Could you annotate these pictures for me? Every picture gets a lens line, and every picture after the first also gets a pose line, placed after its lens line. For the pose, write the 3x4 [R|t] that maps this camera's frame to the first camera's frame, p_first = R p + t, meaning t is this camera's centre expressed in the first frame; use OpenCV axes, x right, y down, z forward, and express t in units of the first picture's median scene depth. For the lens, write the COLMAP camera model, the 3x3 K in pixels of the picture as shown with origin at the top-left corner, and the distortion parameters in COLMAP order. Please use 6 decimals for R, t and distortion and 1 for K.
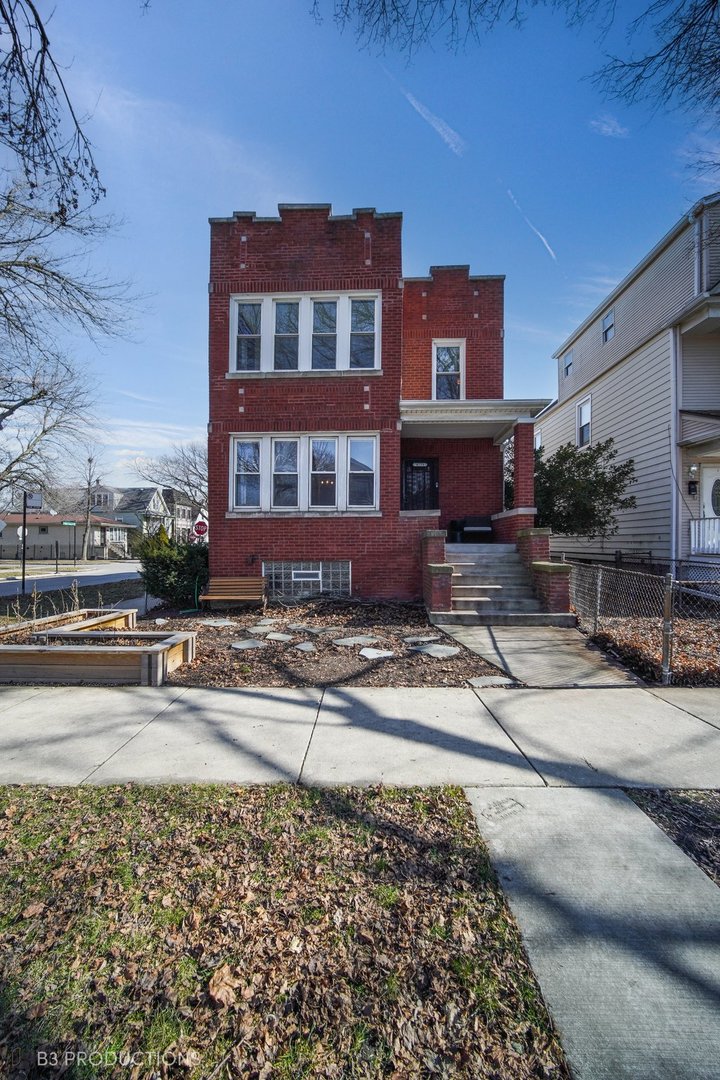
lens RADIAL K [[426.2, 0, 358.2], [0, 426.2, 545.2], [0, 0, 1]] dist [-0.003123, -0.000459]
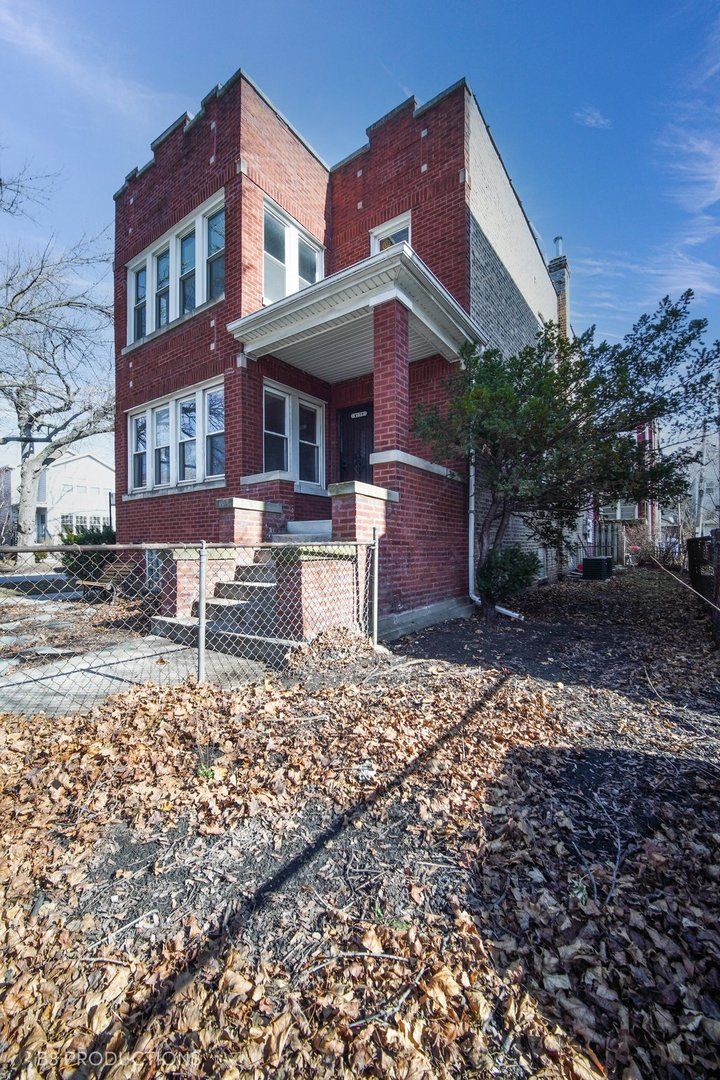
lens RADIAL K [[426.2, 0, 359.0], [0, 426.2, 536.9], [0, 0, 1]] dist [-0.003123, -0.000459]
pose [[0.831527, -0.004679, -0.555465, 0.664283], [-0.000551, 0.999957, -0.009248, 0.026779], [0.555484, 0.007996, 0.831489, 0.506718]]
